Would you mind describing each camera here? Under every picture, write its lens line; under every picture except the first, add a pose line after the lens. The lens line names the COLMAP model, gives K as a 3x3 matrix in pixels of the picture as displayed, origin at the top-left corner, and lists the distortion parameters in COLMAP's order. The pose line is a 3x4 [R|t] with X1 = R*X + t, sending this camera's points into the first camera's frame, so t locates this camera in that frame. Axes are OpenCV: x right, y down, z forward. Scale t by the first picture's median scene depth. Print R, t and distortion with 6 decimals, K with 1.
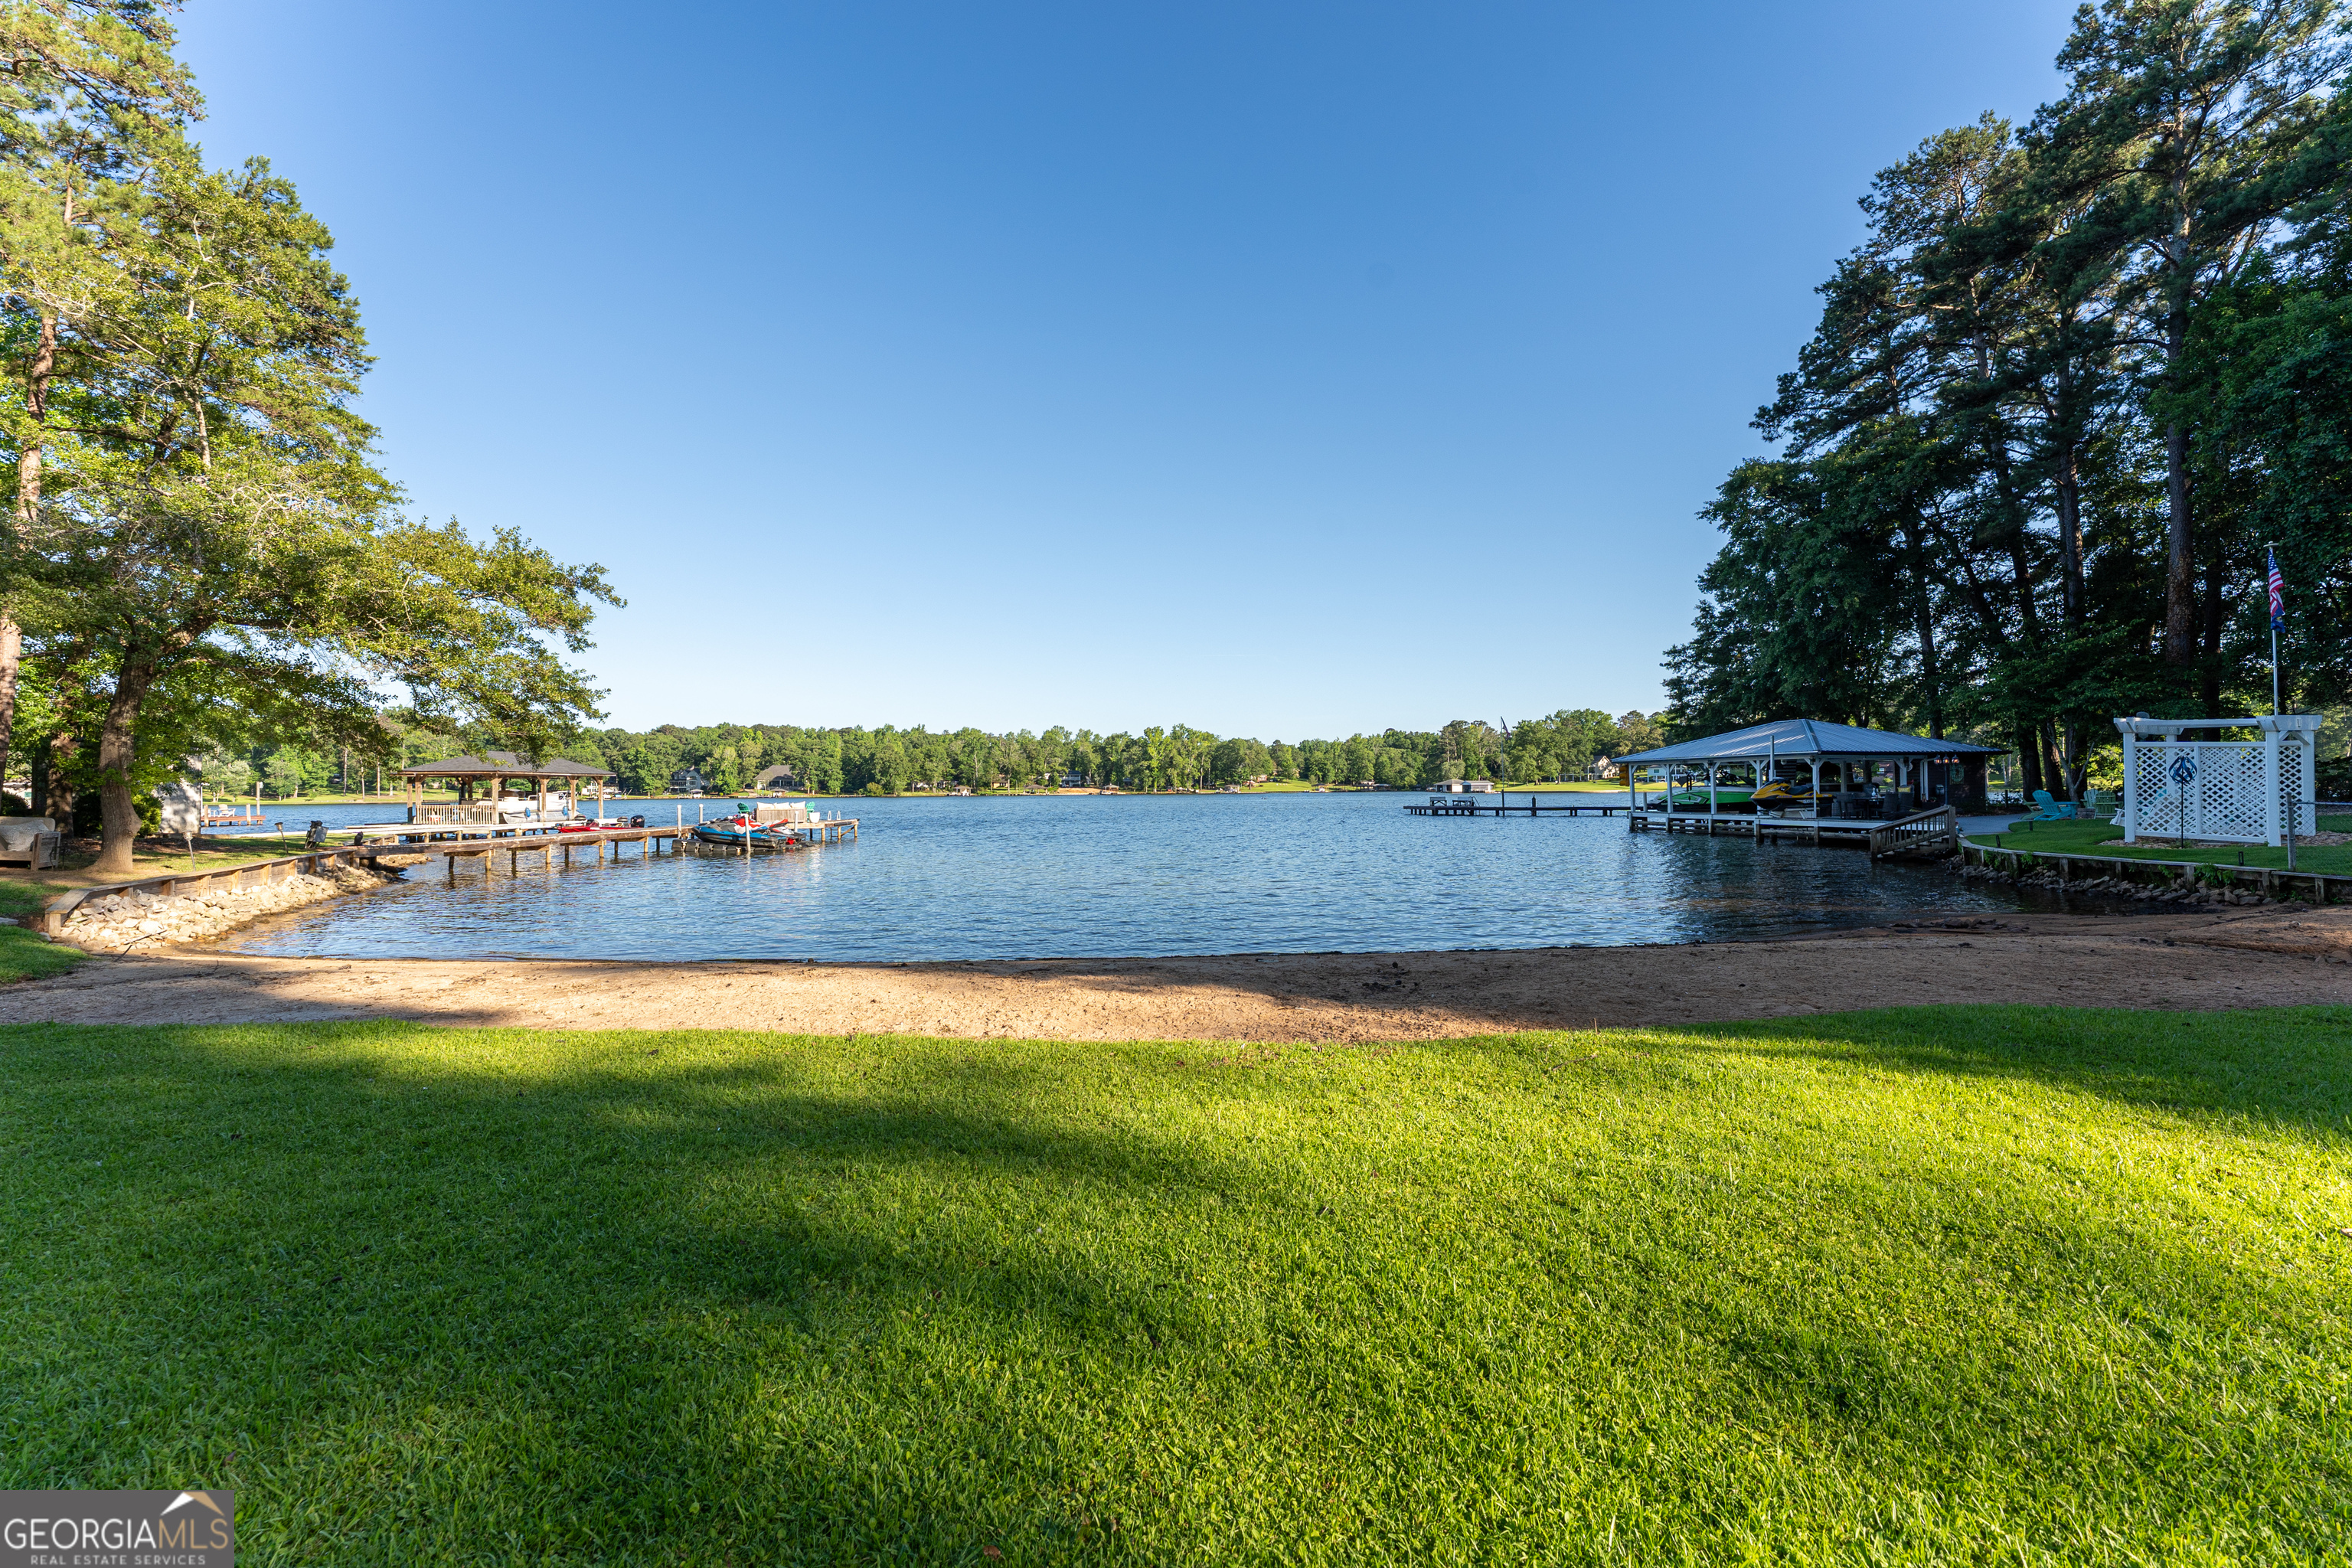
lens RADIAL K [[960.8, 0, 1167.3], [0, 960.8, 778.5], [0, 0, 1]] dist [0.000098, -0.000104]
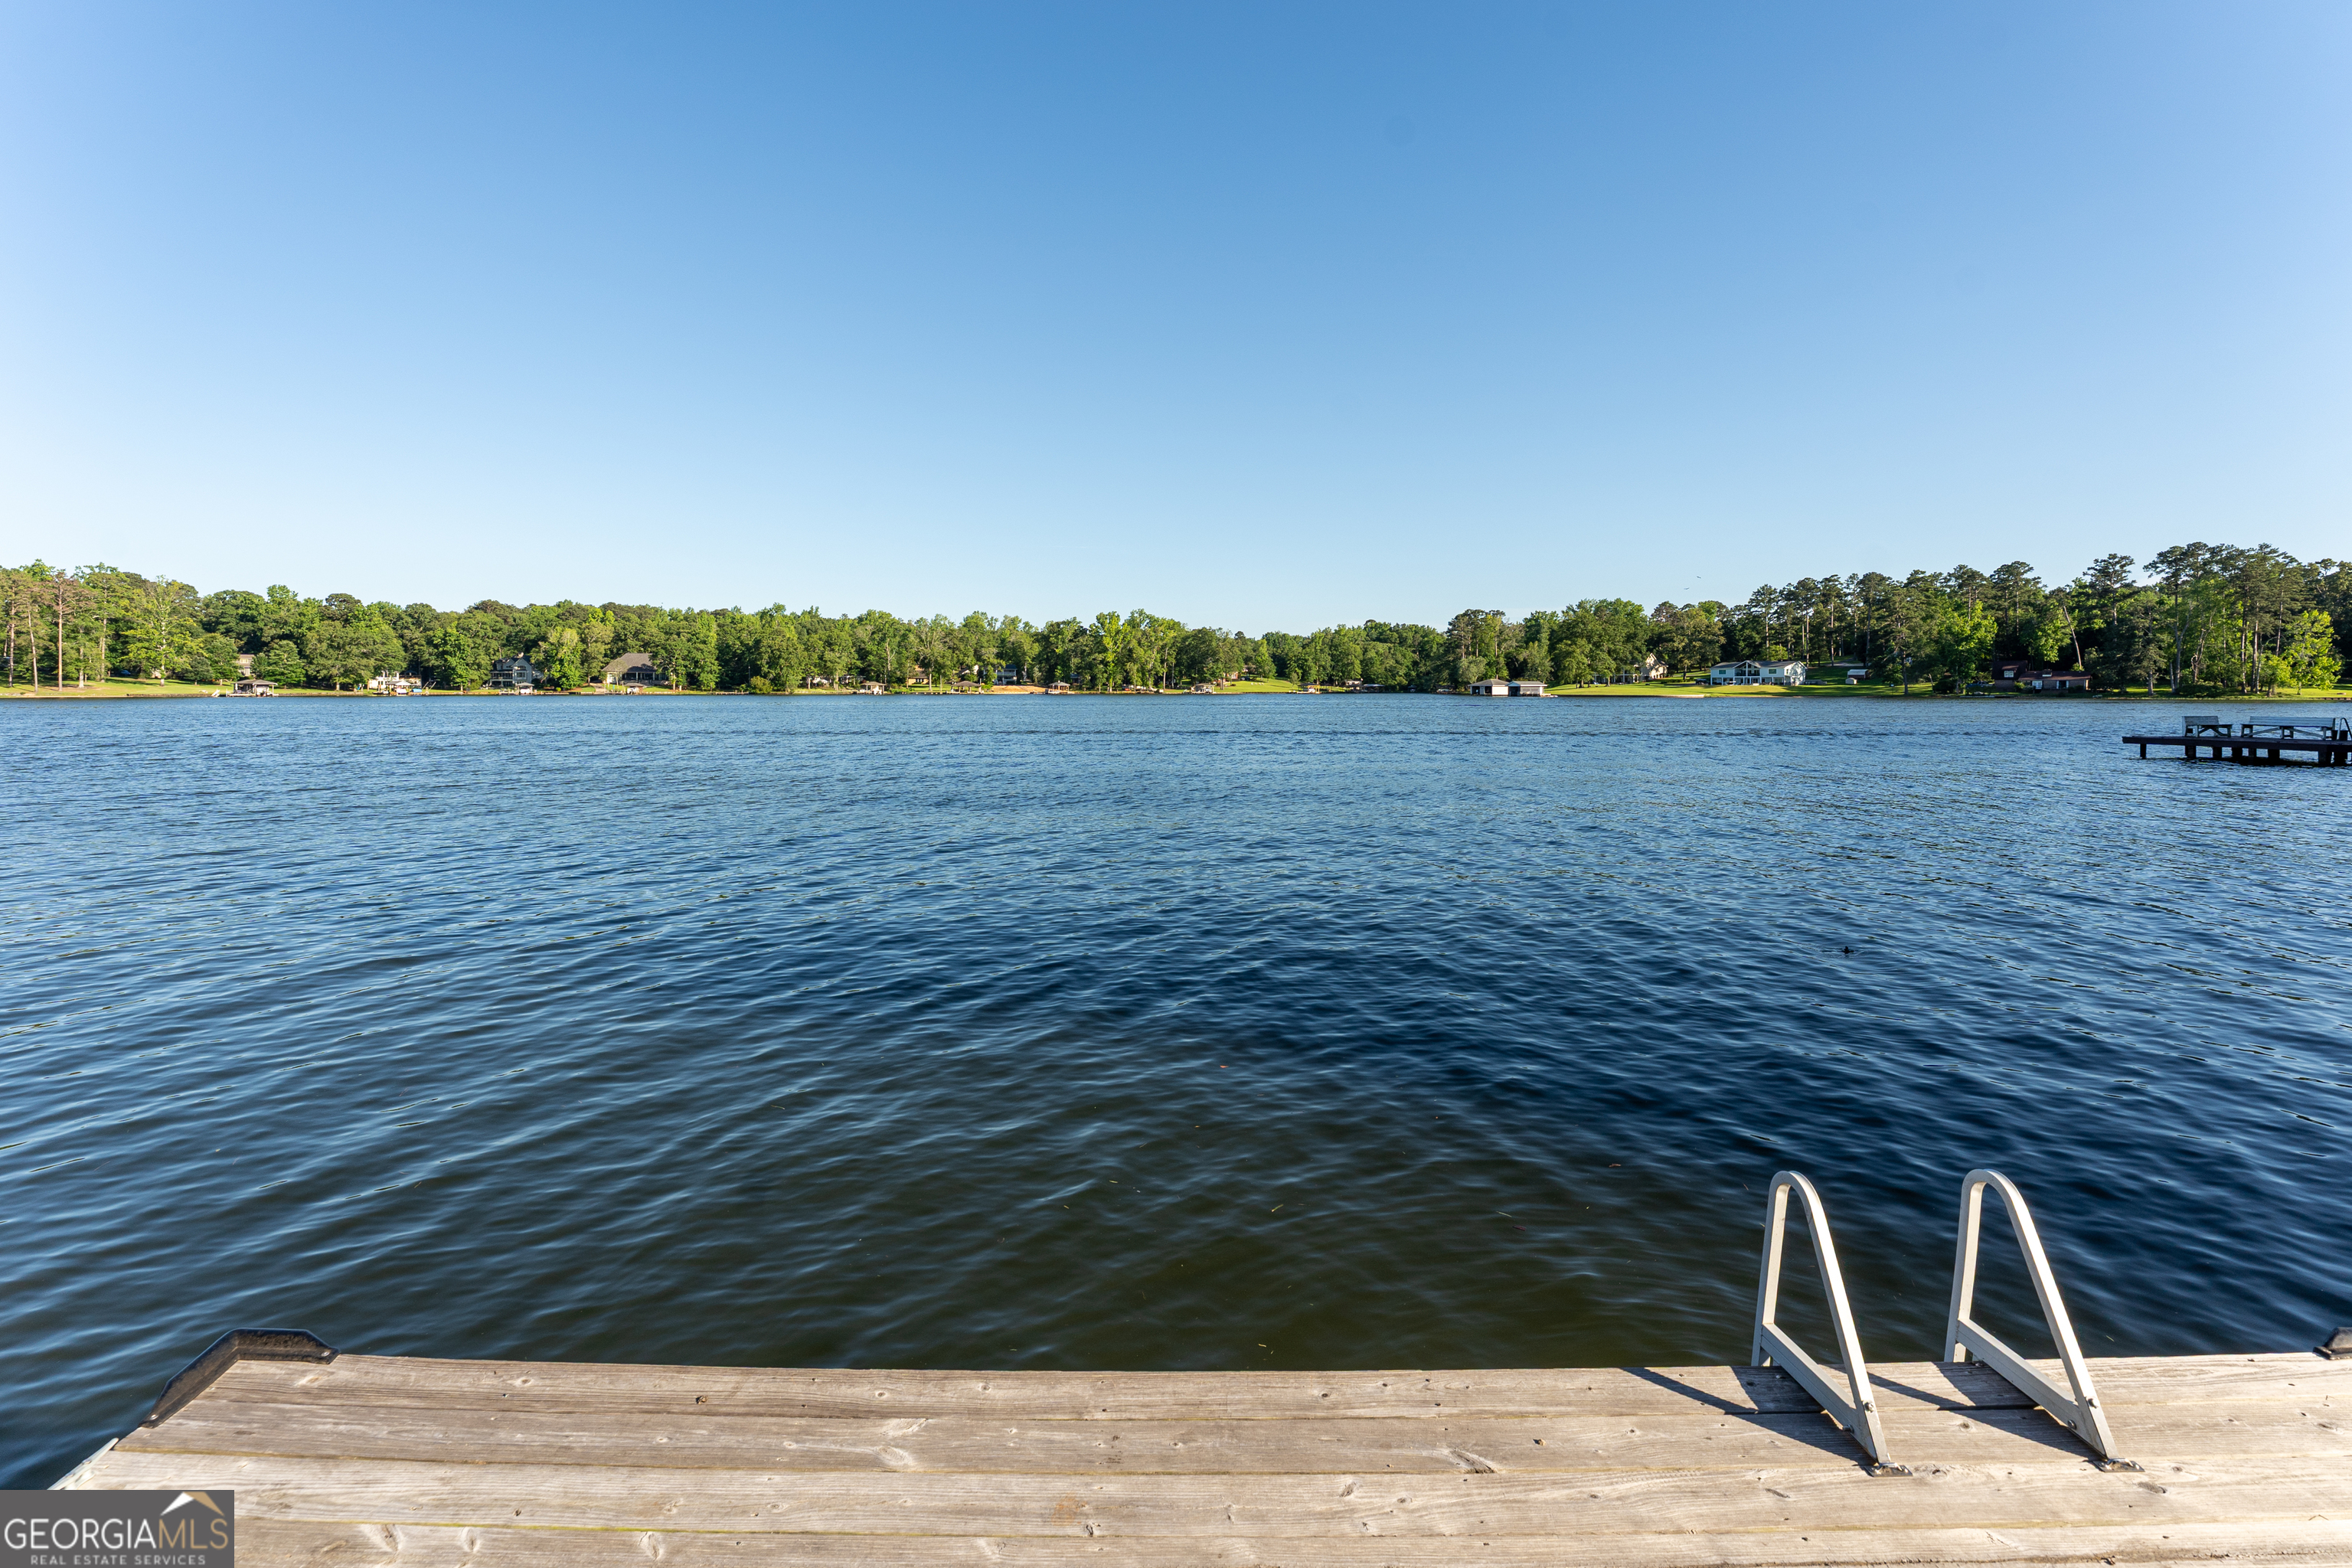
lens RADIAL K [[1056.8, 0, 1166.2], [0, 1056.8, 690.6], [0, 0, 1]] dist [-0.000992, -0.001232]
pose [[0.996636, 0.008823, 0.081475, -0.039354], [-0.009945, 0.999861, 0.013377, 0.000995], [-0.081346, -0.014142, 0.996586, 0.097687]]
